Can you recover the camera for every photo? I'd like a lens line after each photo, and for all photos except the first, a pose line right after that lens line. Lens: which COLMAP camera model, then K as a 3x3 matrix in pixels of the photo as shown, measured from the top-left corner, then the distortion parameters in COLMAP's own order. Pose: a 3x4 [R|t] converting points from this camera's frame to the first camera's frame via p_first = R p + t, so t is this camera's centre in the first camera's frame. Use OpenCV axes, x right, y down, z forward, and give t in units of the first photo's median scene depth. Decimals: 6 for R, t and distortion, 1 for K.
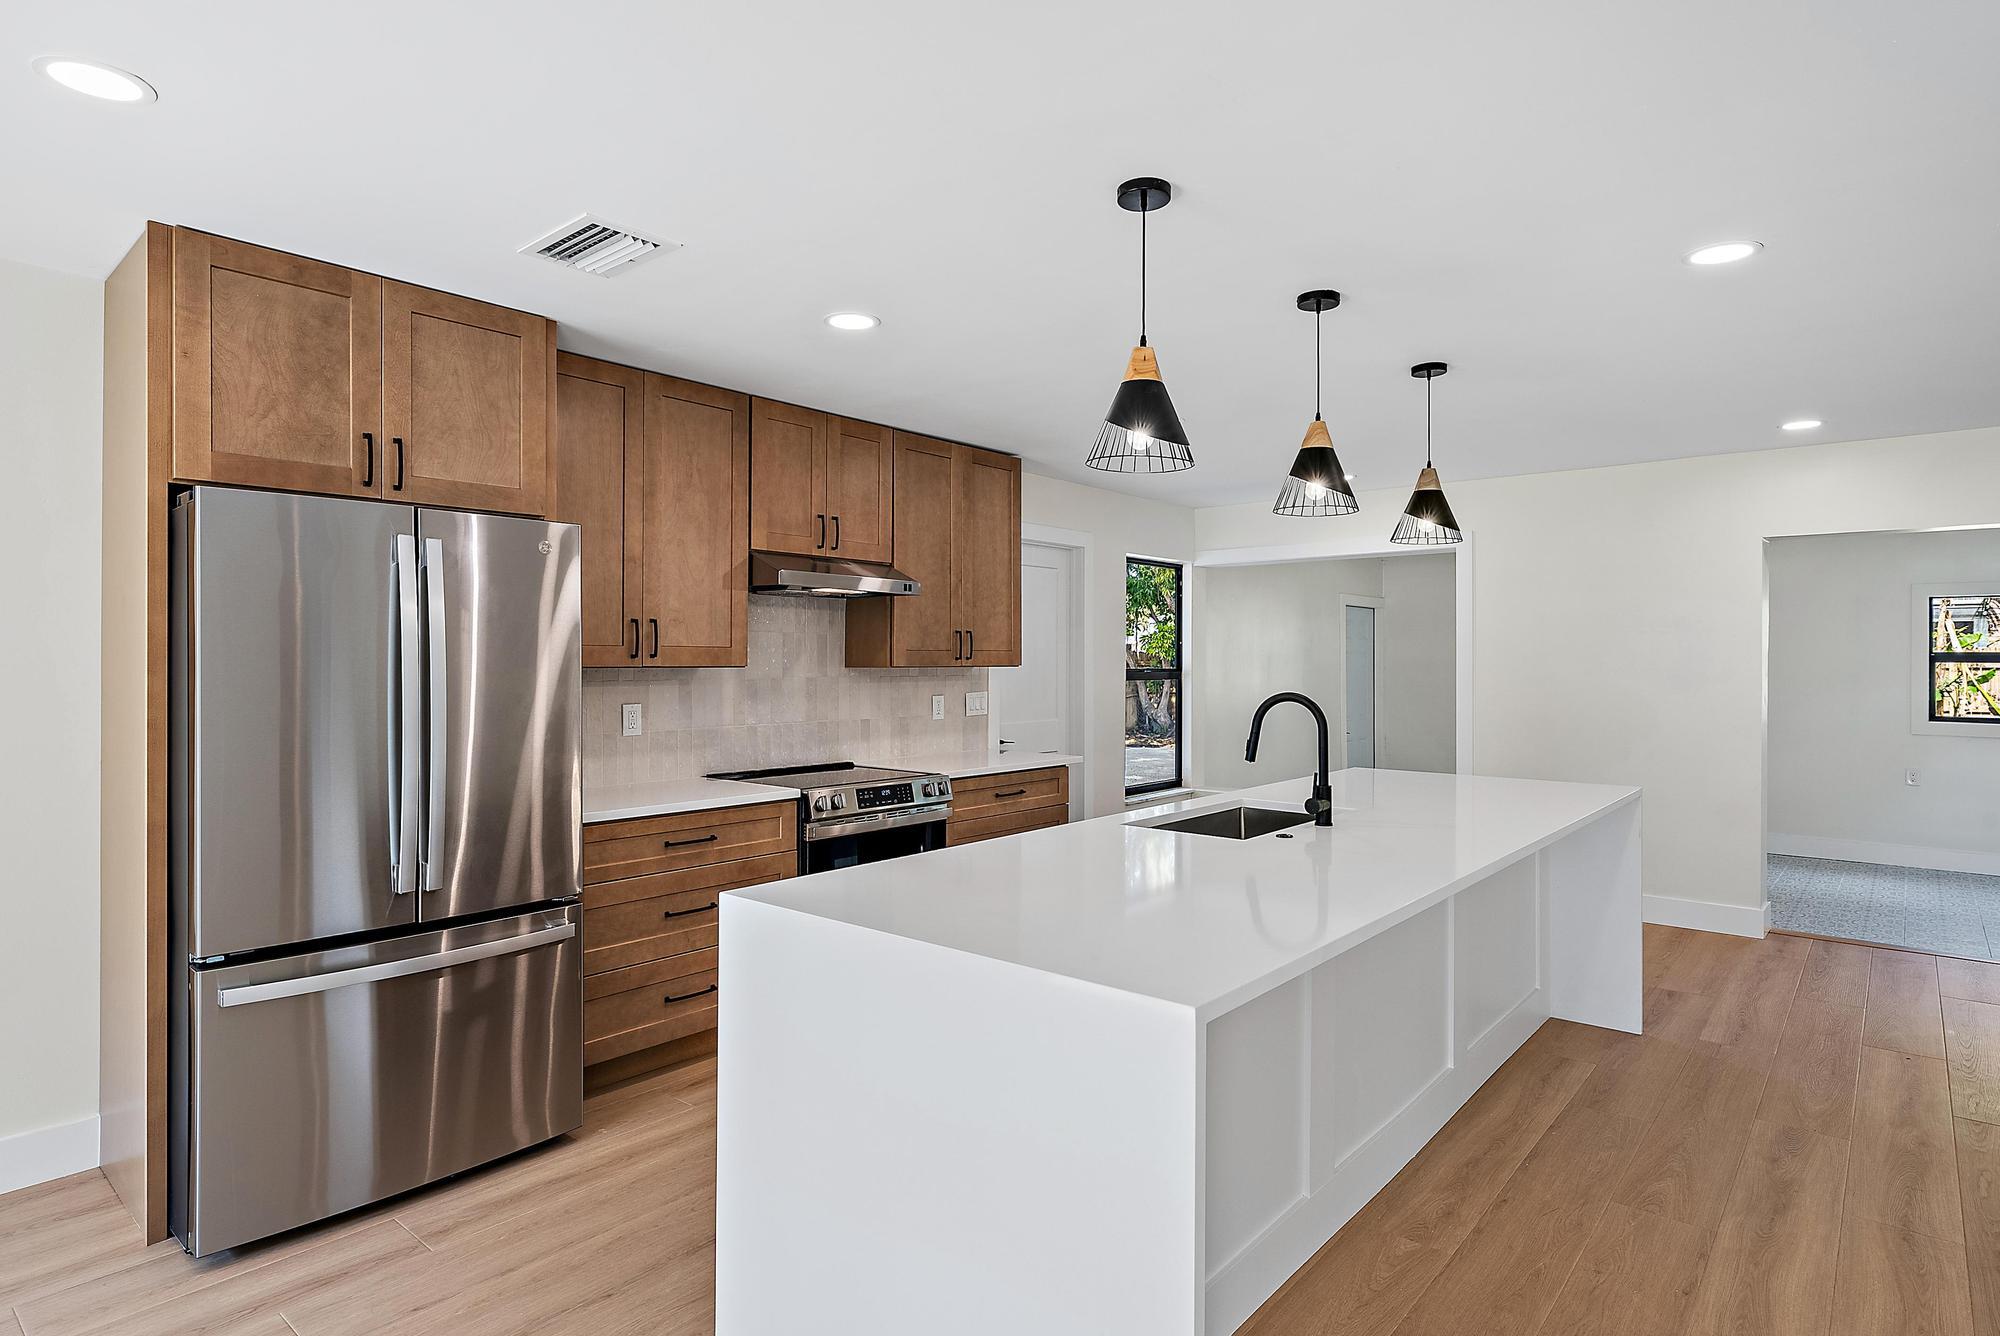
lens RADIAL K [[1054.1, 0, 1050.9], [0, 1054.1, 658.7], [0, 0, 1]] dist [-0.000947, -0.000837]
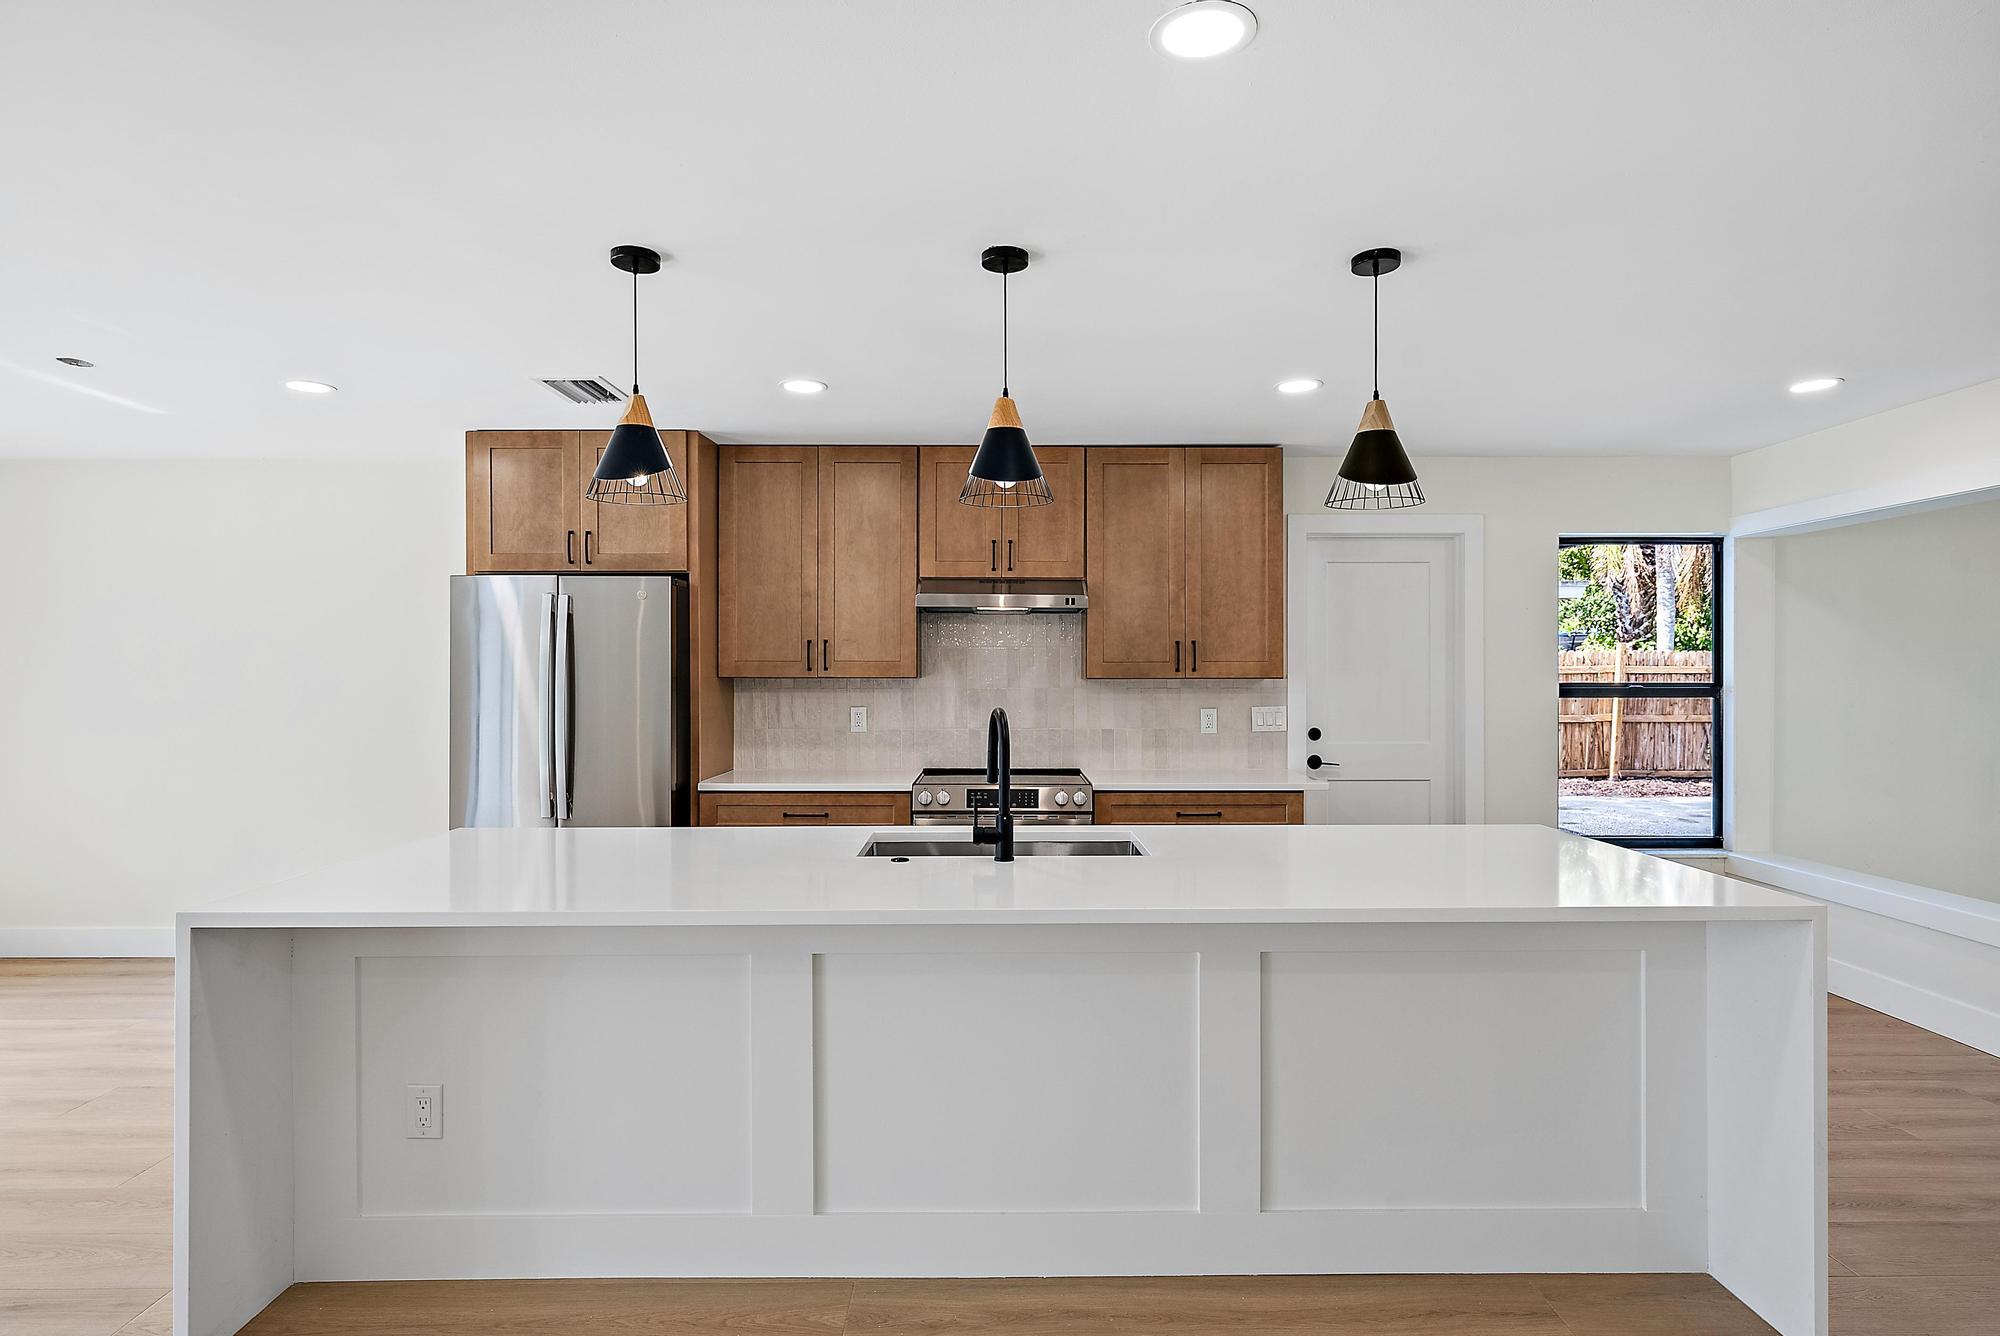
lens RADIAL K [[1054.1, 0, 1004.9], [0, 1054.1, 672.2], [0, 0, 1]] dist [-0.000947, -0.000837]
pose [[0.644218, -0.001619, -0.764840, 0.665206], [0.002350, 0.999997, -0.000138, 0.001981], [0.764838, -0.001708, 0.644220, 0.314807]]
